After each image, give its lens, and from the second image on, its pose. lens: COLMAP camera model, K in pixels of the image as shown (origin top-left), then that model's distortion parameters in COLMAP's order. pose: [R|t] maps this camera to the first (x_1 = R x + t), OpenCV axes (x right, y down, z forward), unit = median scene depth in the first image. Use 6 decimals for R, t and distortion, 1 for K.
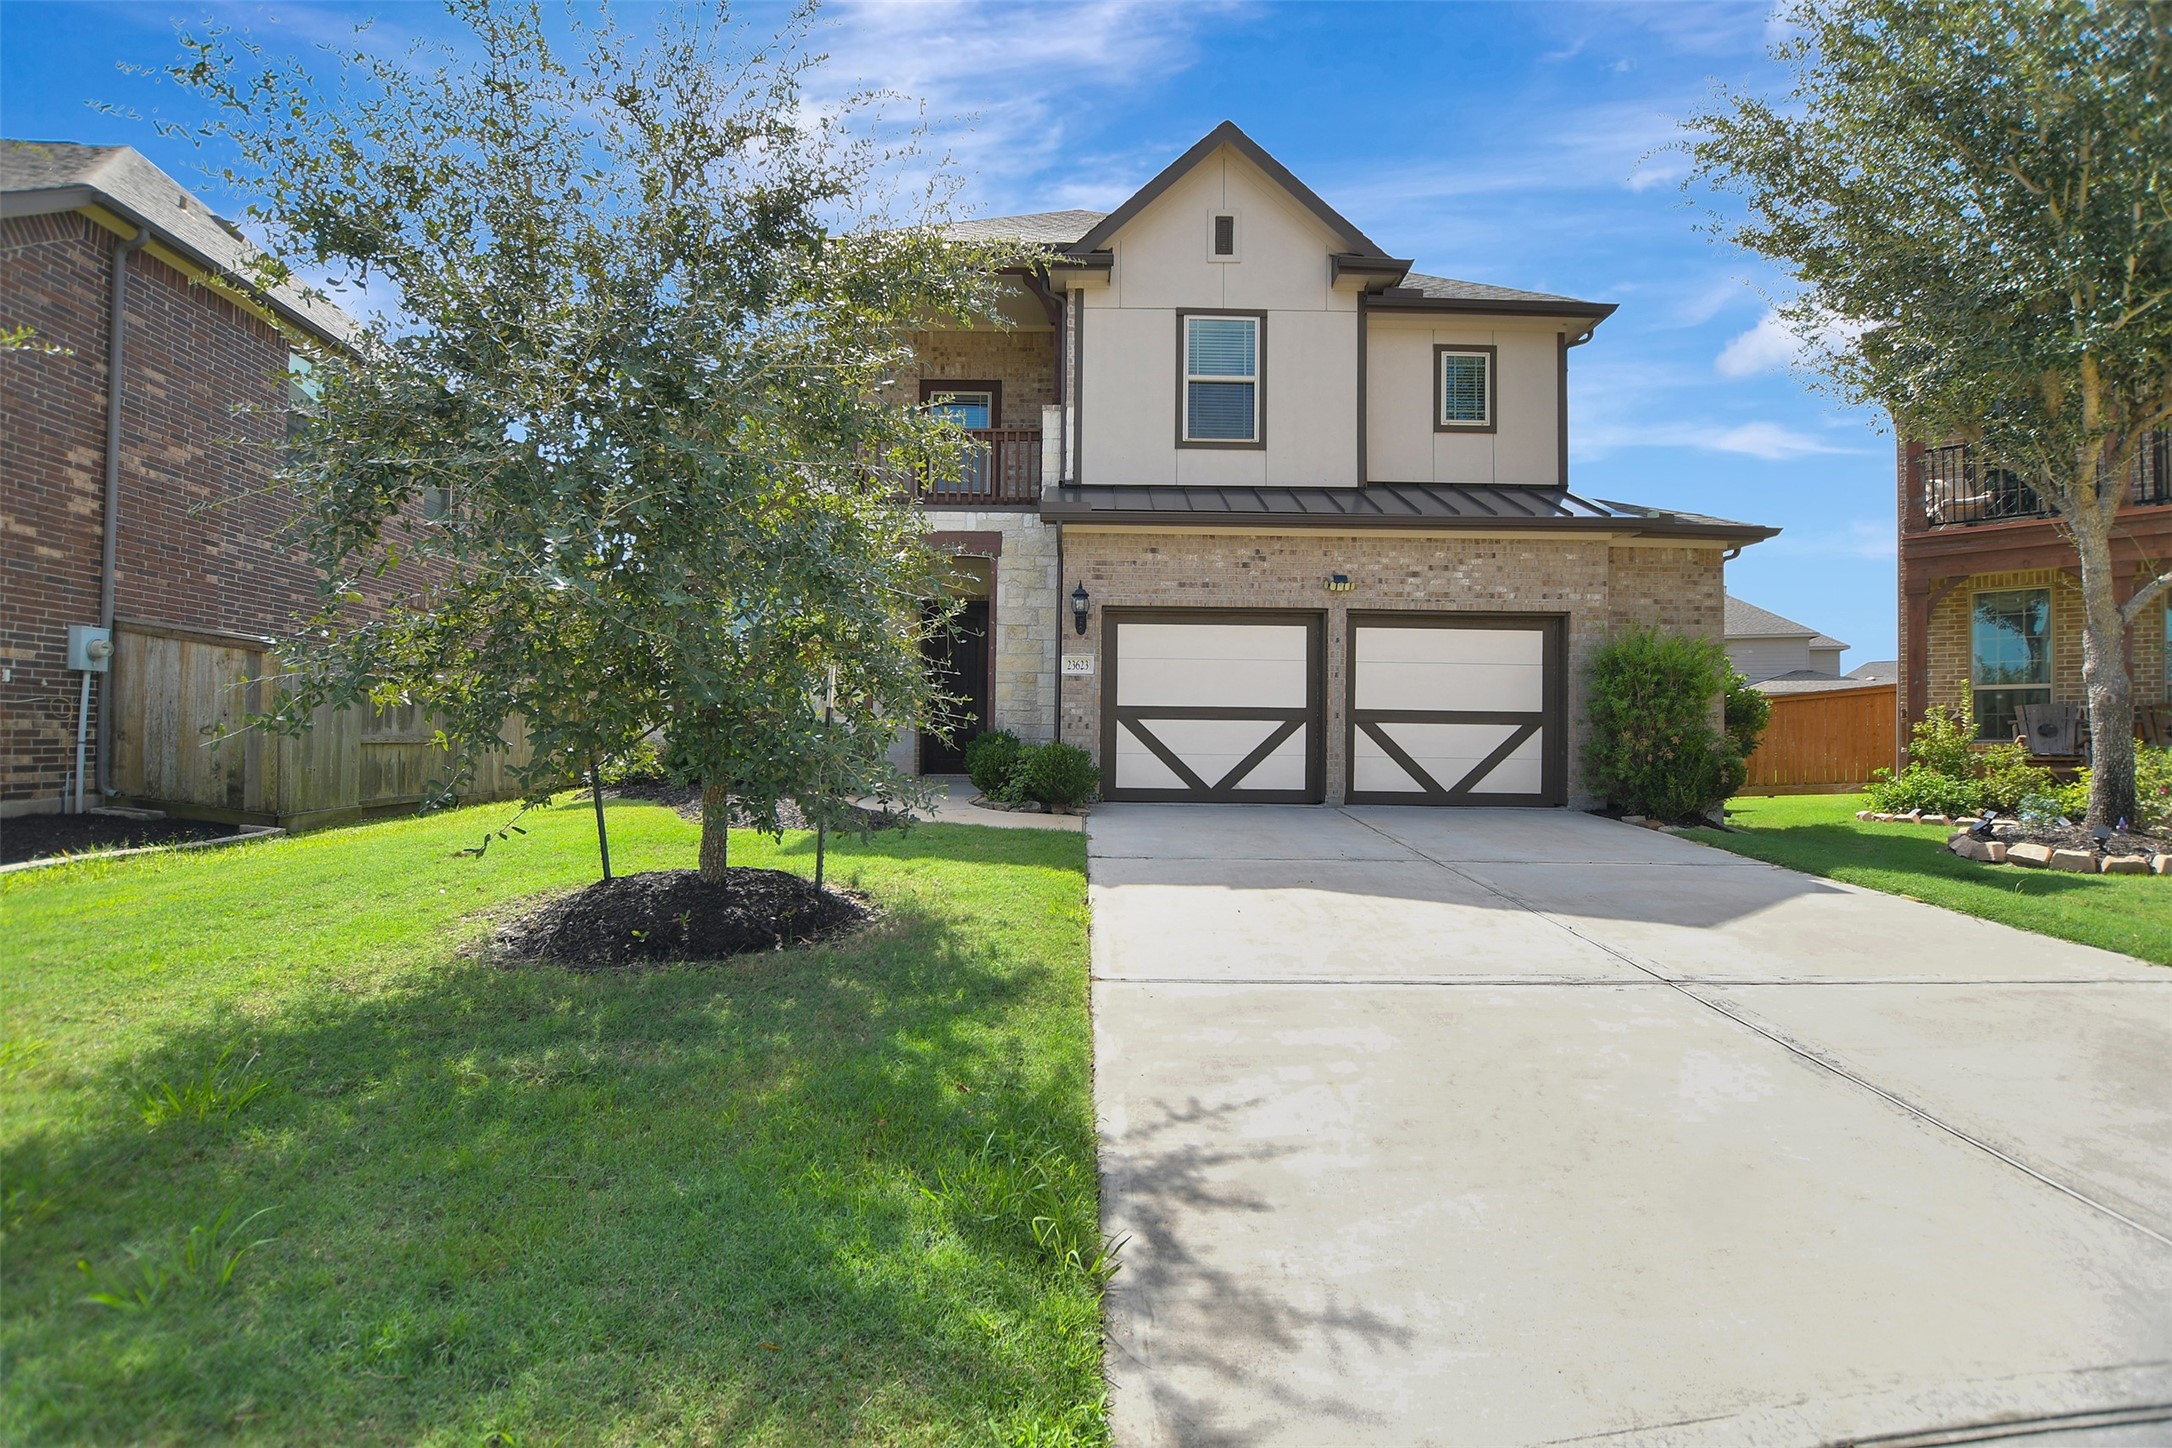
lens RADIAL K [[969.3, 0, 1075.7], [0, 969.3, 727.6], [0, 0, 1]] dist [-0.033123, 0.004150]
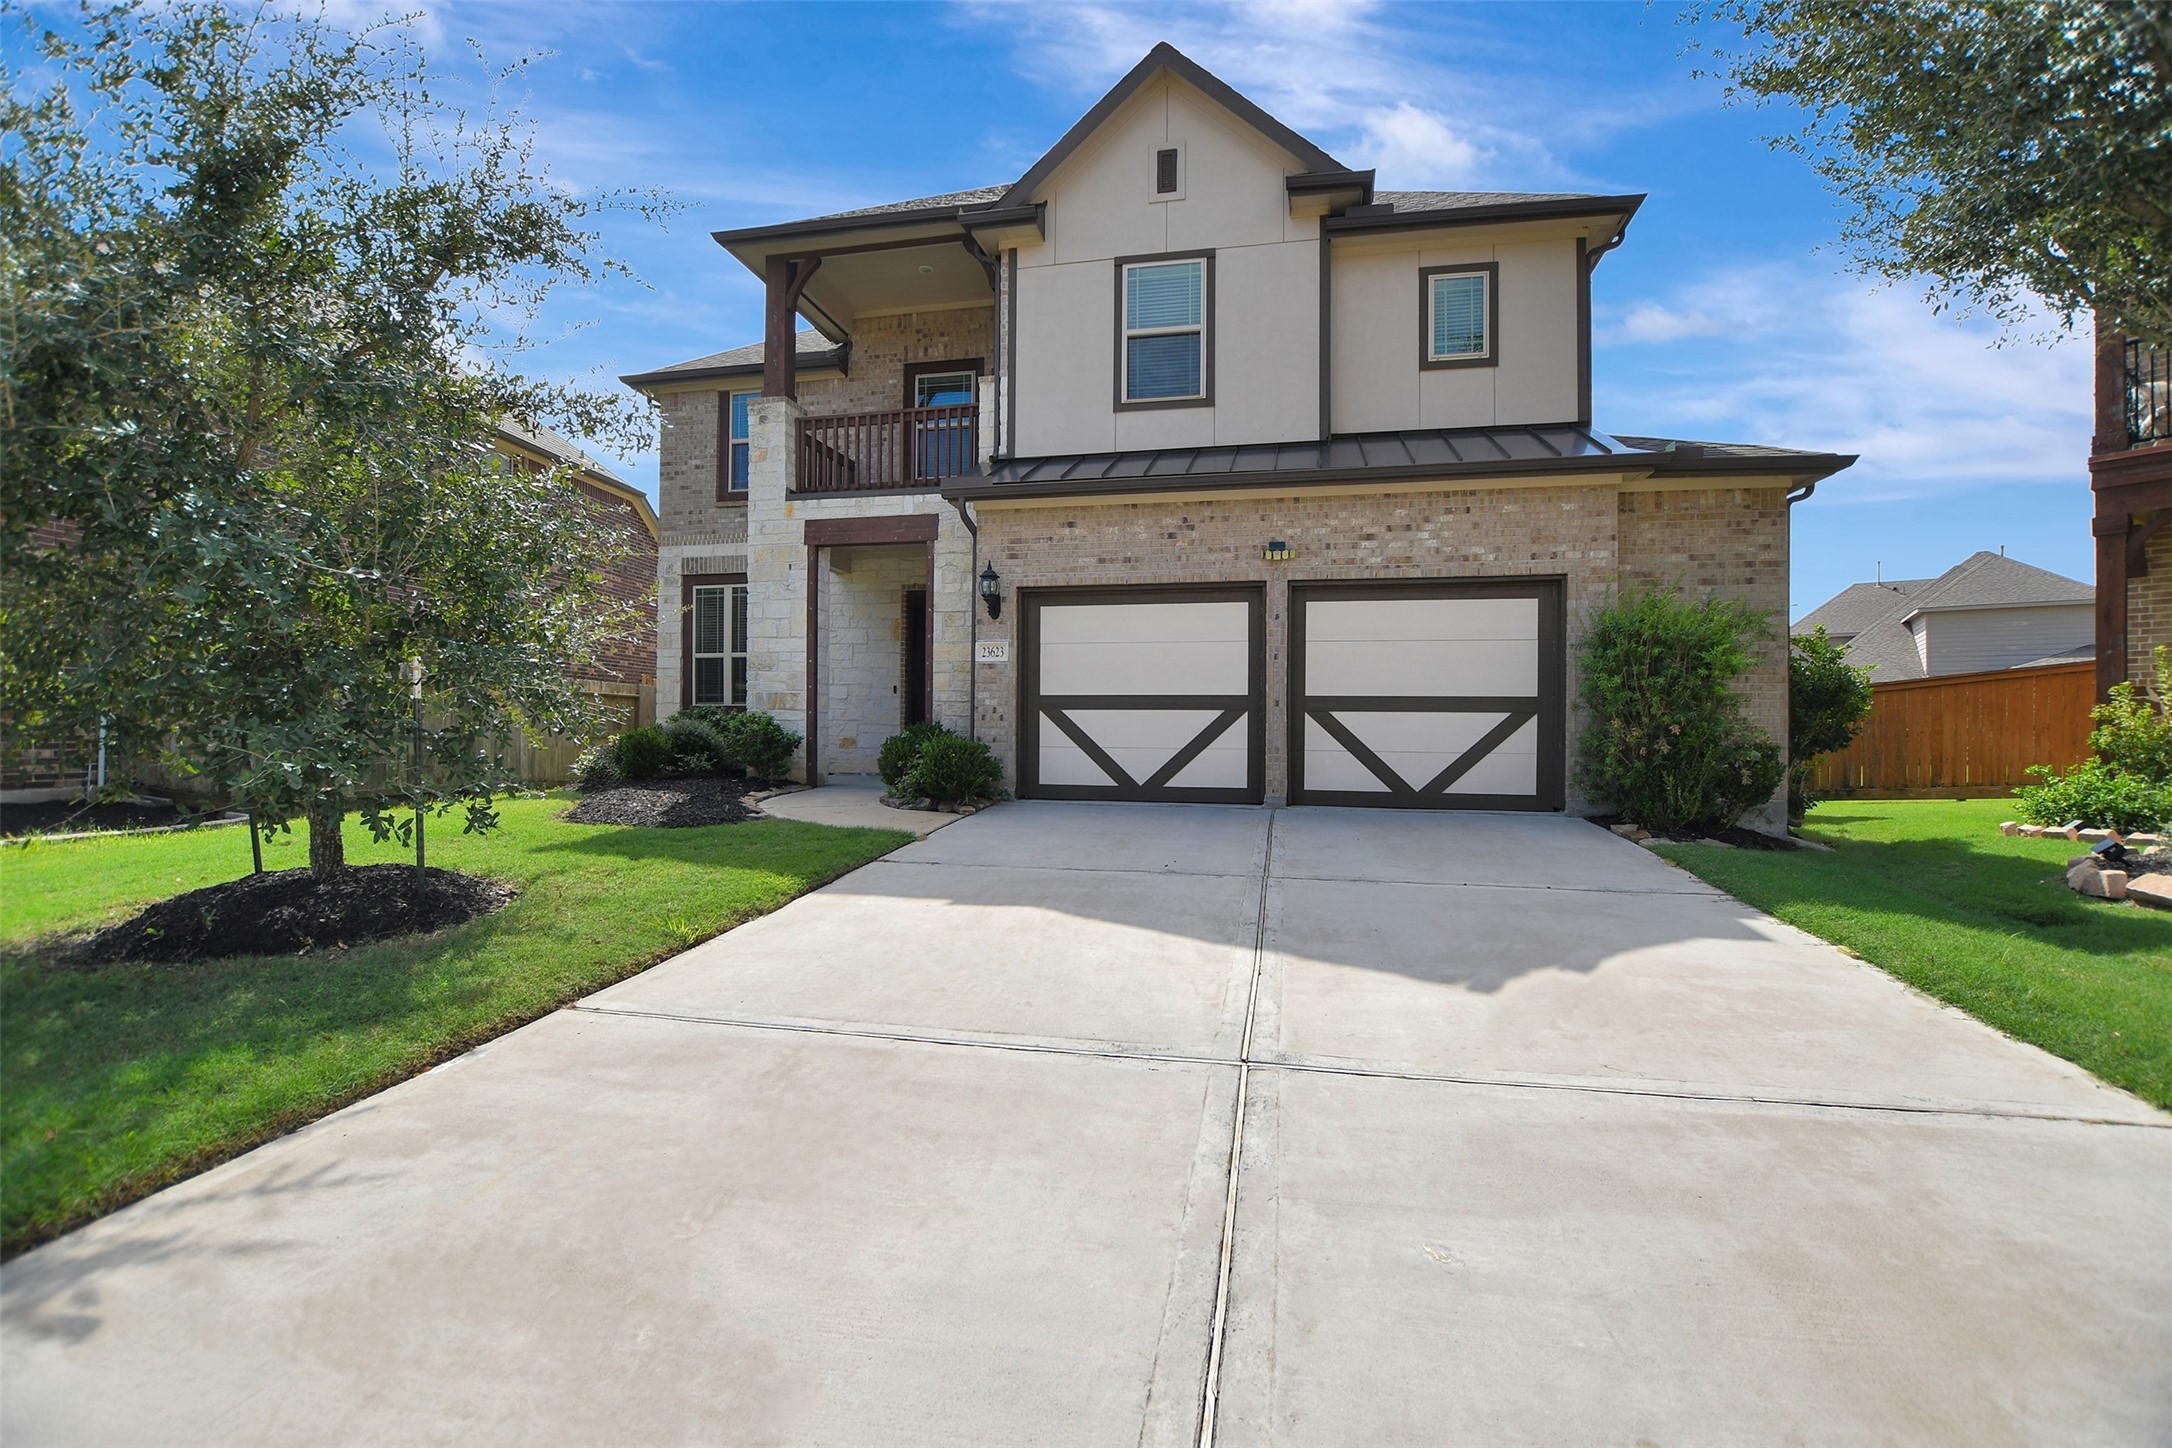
lens RADIAL K [[969.3, 0, 1089.9], [0, 969.3, 726.2], [0, 0, 1]] dist [-0.033123, 0.004150]
pose [[0.976872, -0.005512, -0.213755, 0.285377], [0.006601, 0.999969, 0.004379, 0.003138], [0.213725, -0.005688, 0.976877, 0.108684]]
